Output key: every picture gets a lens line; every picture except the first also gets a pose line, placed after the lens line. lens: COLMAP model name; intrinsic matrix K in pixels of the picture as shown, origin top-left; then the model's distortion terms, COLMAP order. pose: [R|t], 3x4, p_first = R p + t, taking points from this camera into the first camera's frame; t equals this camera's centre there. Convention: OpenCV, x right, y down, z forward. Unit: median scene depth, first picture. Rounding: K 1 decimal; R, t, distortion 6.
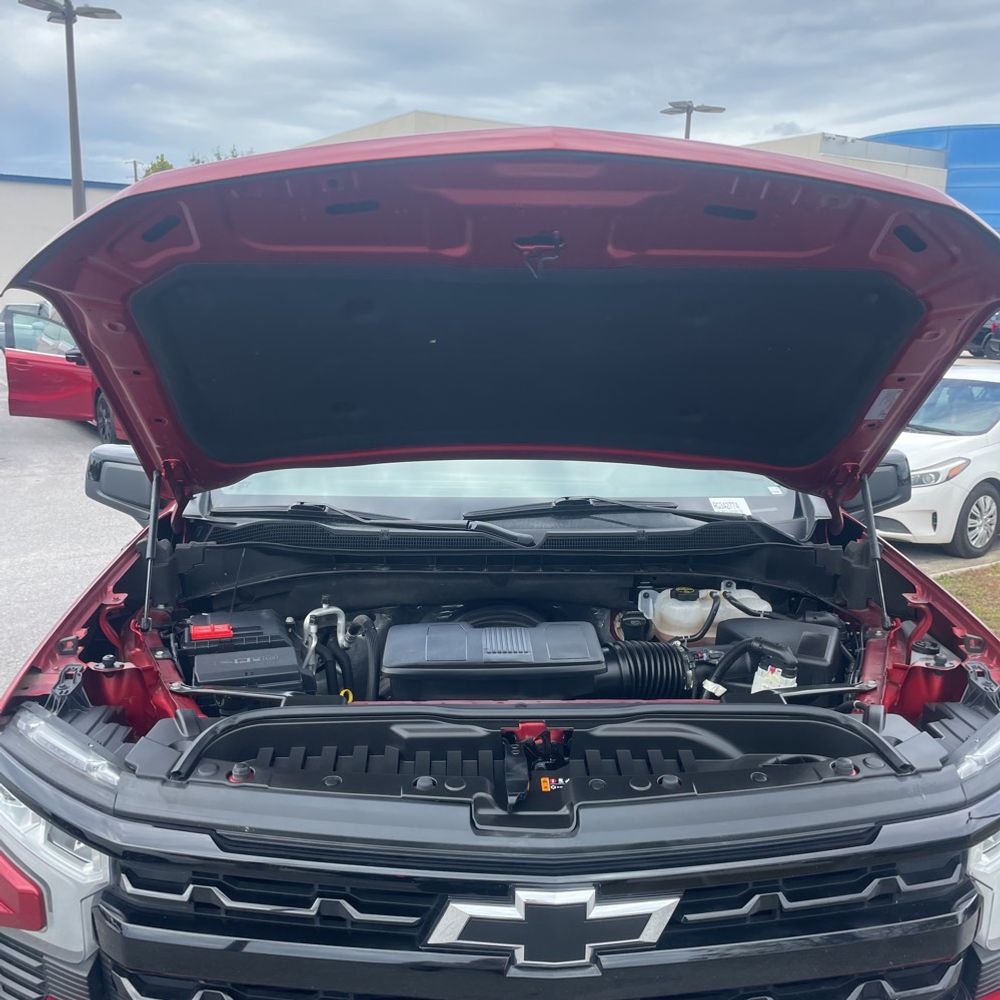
lens RADIAL K [[1012.1, 0, 502.5], [0, 1012.1, 490.8], [0, 0, 1]] dist [0.095434, -0.118949]
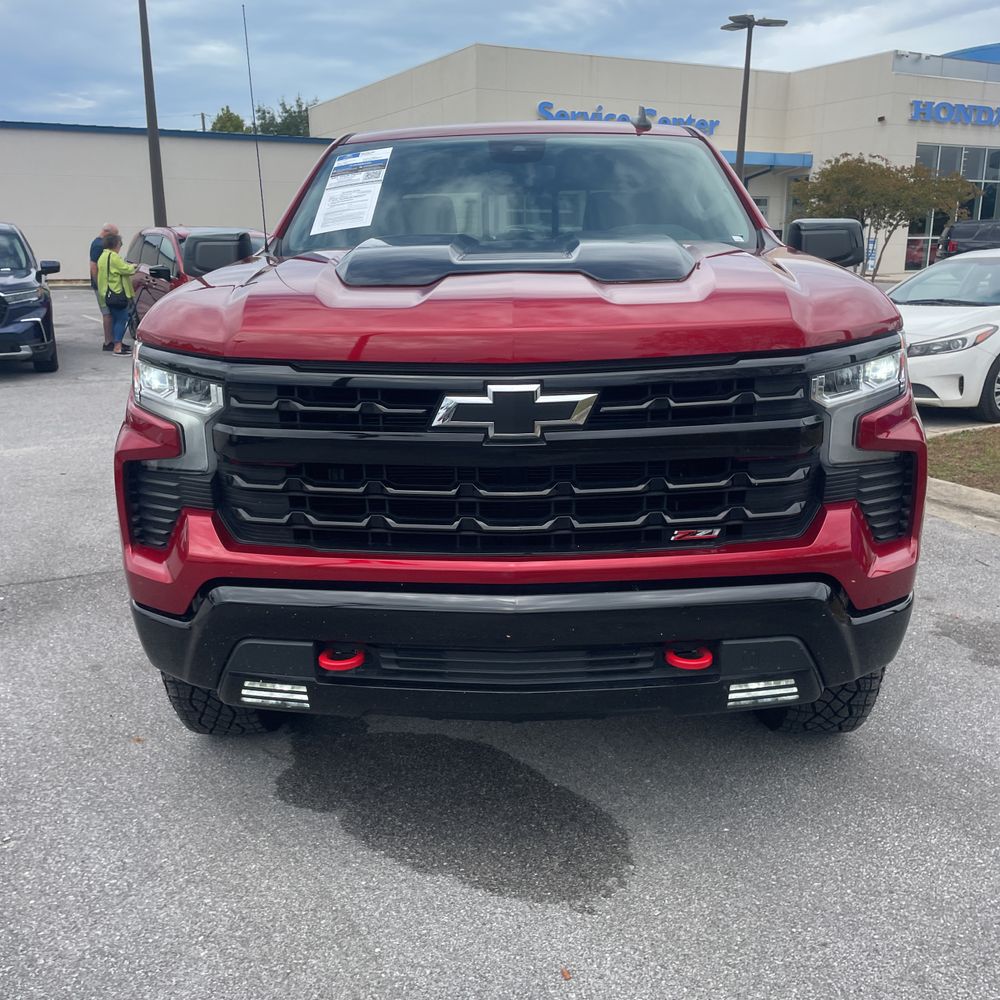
lens RADIAL K [[1023.1, 0, 503.8], [0, 1023.1, 501.9], [0, 0, 1]] dist [0.040818, -0.034224]
pose [[0.997597, -0.010989, -0.068414, 0.134444], [0.014745, 0.998398, 0.054628, 0.465874], [0.067704, -0.055505, 0.996160, -0.497136]]
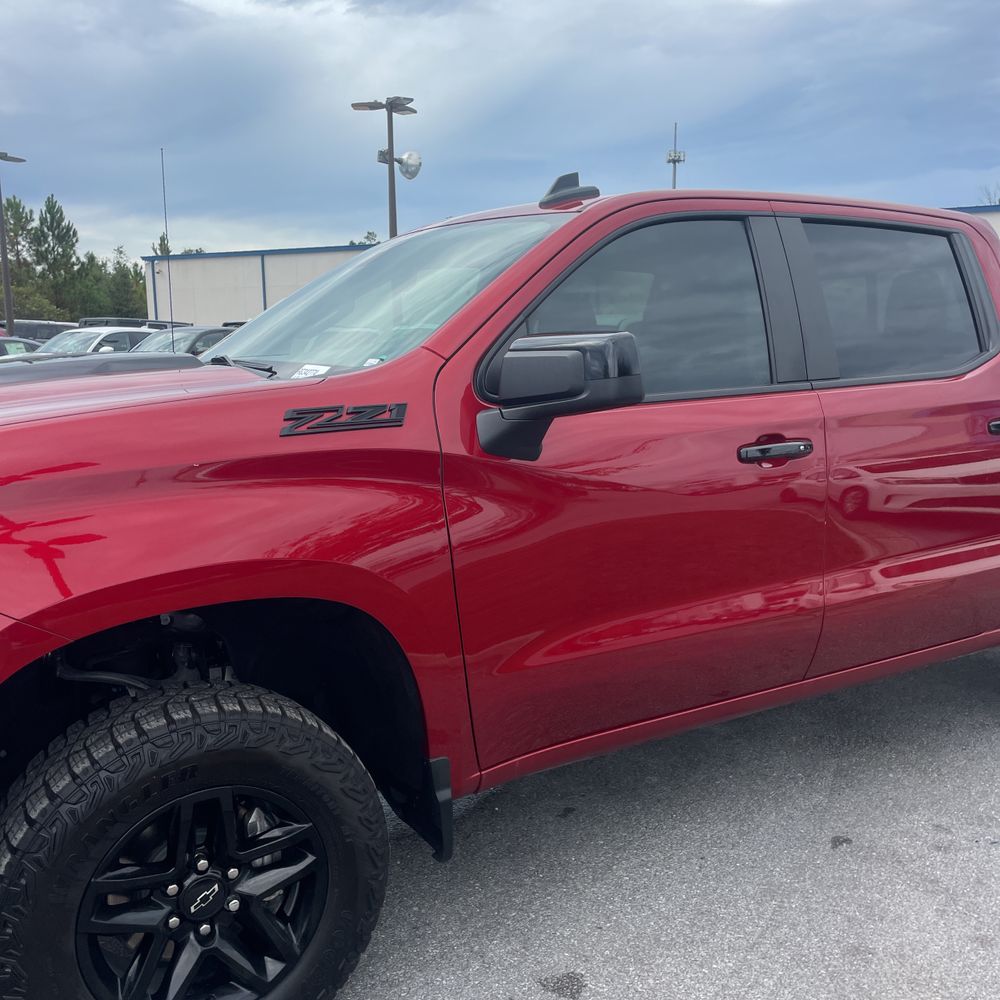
lens RADIAL K [[1017.4, 0, 500.0], [0, 1017.4, 500.0], [0, 0, 1]] dist [0.096865, -0.127685]
pose [[0.492054, 0.115943, -0.862809, 2.089580], [-0.145335, 0.988123, 0.049899, 0.104758], [0.858348, 0.100843, 0.503061, 1.299737]]
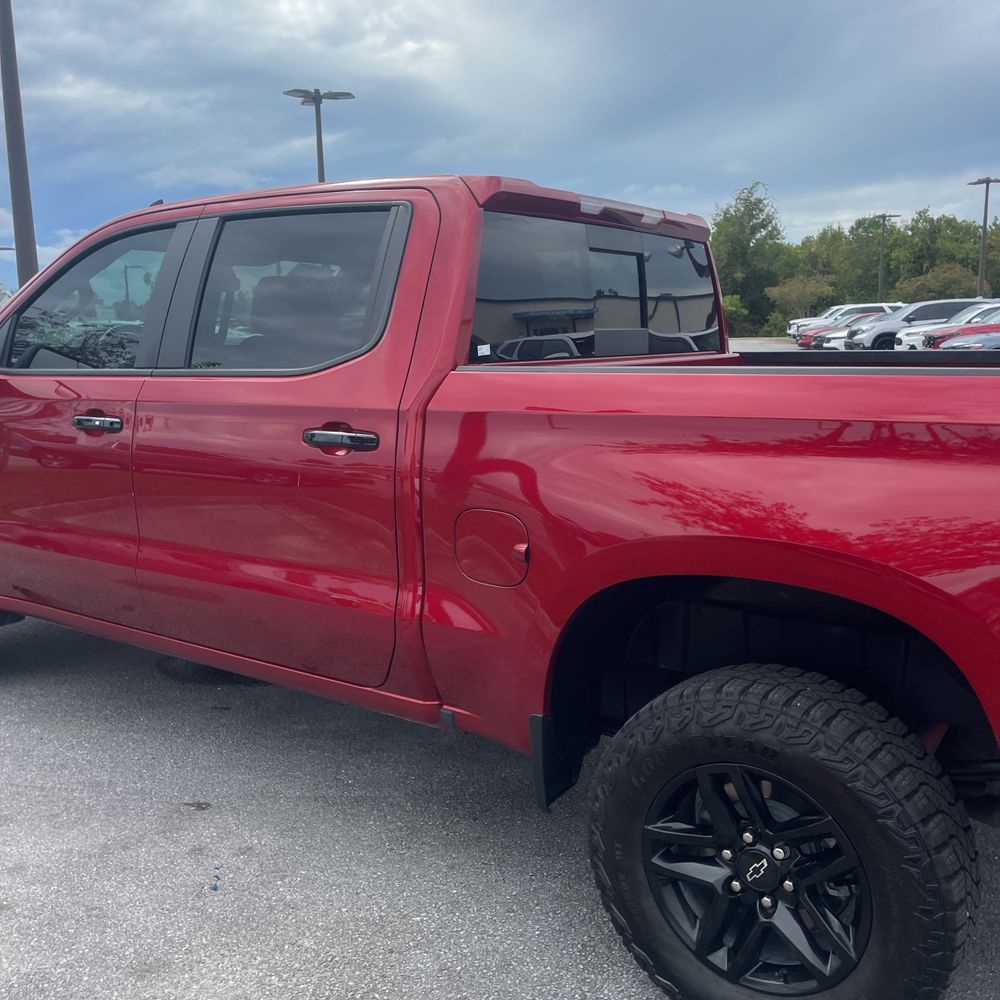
lens RADIAL K [[1012.1, 0, 502.5], [0, 1012.1, 490.8], [0, 0, 1]] dist [0.095434, -0.118949]
pose [[-0.600320, 0.121967, -0.790405, 1.968187], [-0.146380, 0.954851, 0.258520, -0.549737], [0.786250, 0.270894, -0.555363, 4.720517]]
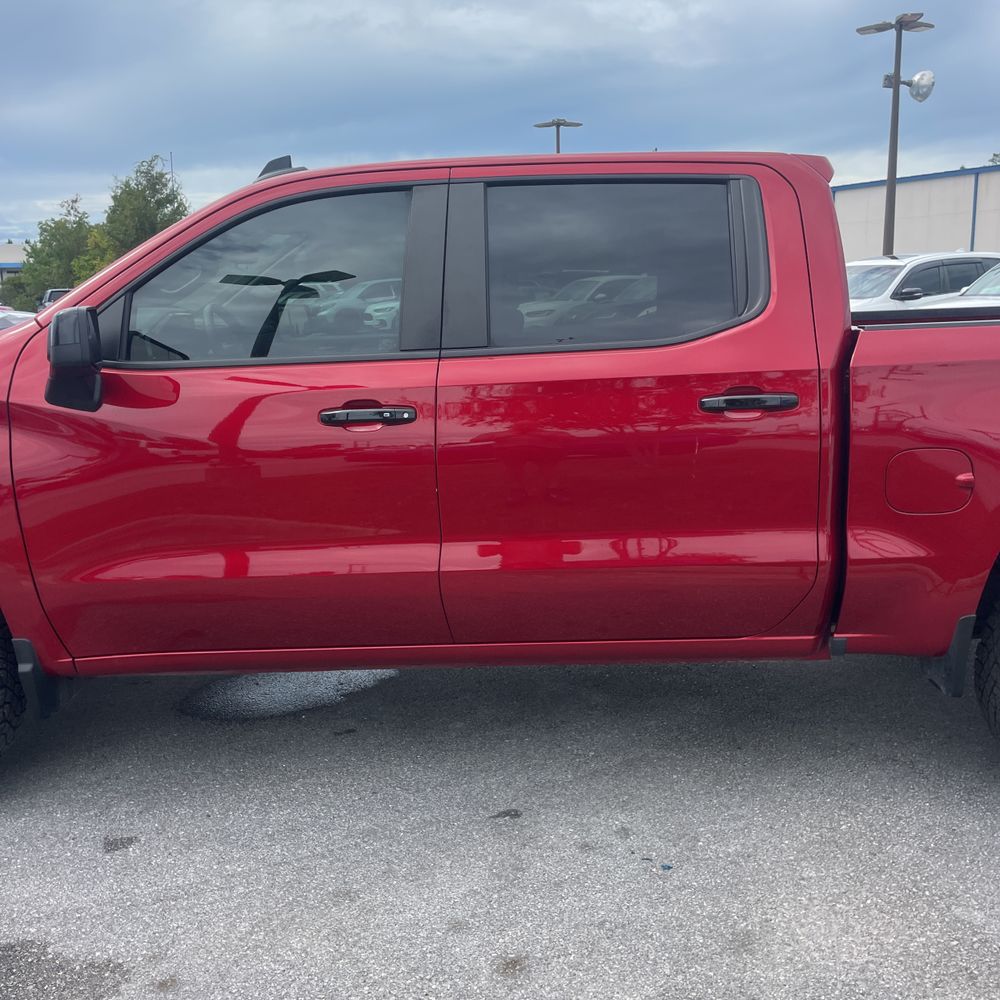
lens RADIAL K [[1016.1, 0, 501.9], [0, 1016.1, 485.5], [0, 0, 1]] dist [0.080876, -0.117273]
pose [[-0.059145, 0.174731, -0.982838, 2.640140], [-0.161523, 0.969913, 0.182153, -0.240439], [0.985095, 0.169525, -0.029143, 3.040537]]
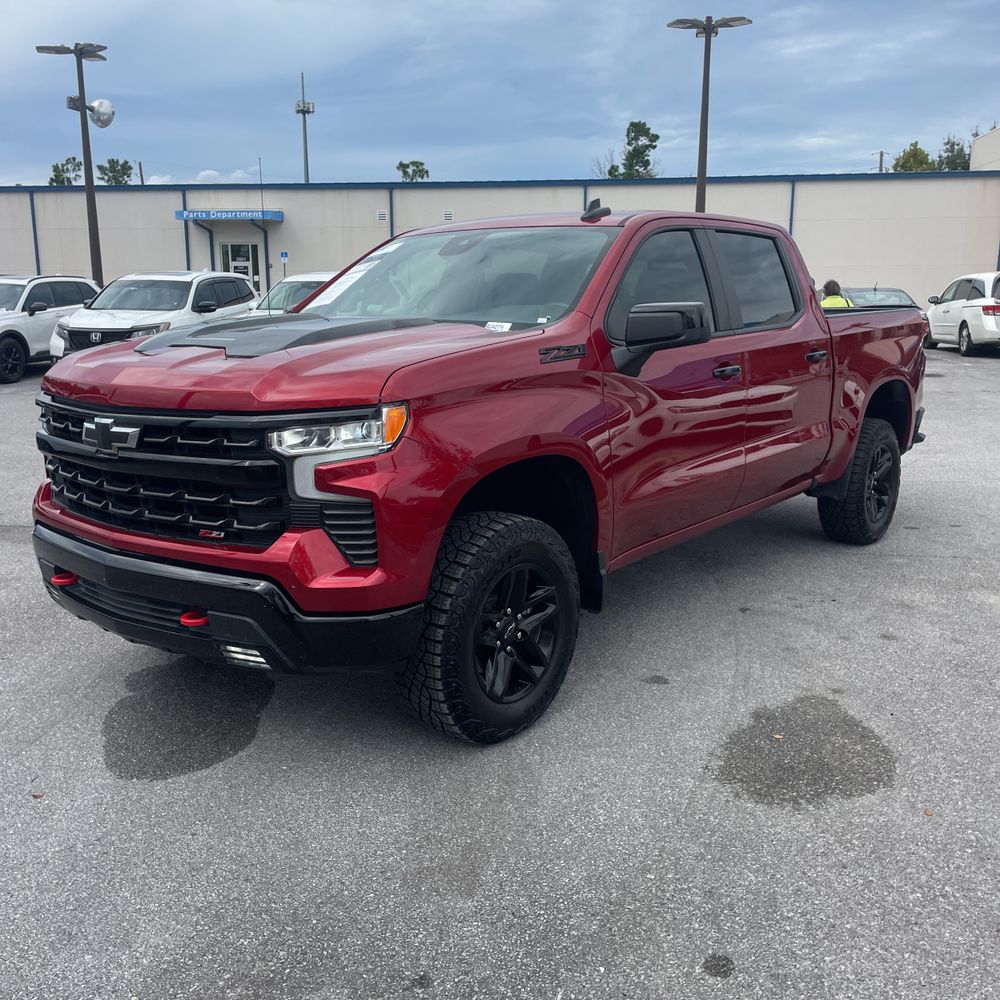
lens RADIAL K [[1019.4, 0, 501.6], [0, 1019.4, 485.3], [0, 0, 1]] dist [0.106581, -0.148247]
pose [[0.760444, 0.102129, -0.641322, 2.256992], [-0.103557, 0.993990, 0.035498, 0.352785], [0.641093, 0.039419, 0.766450, -0.241724]]
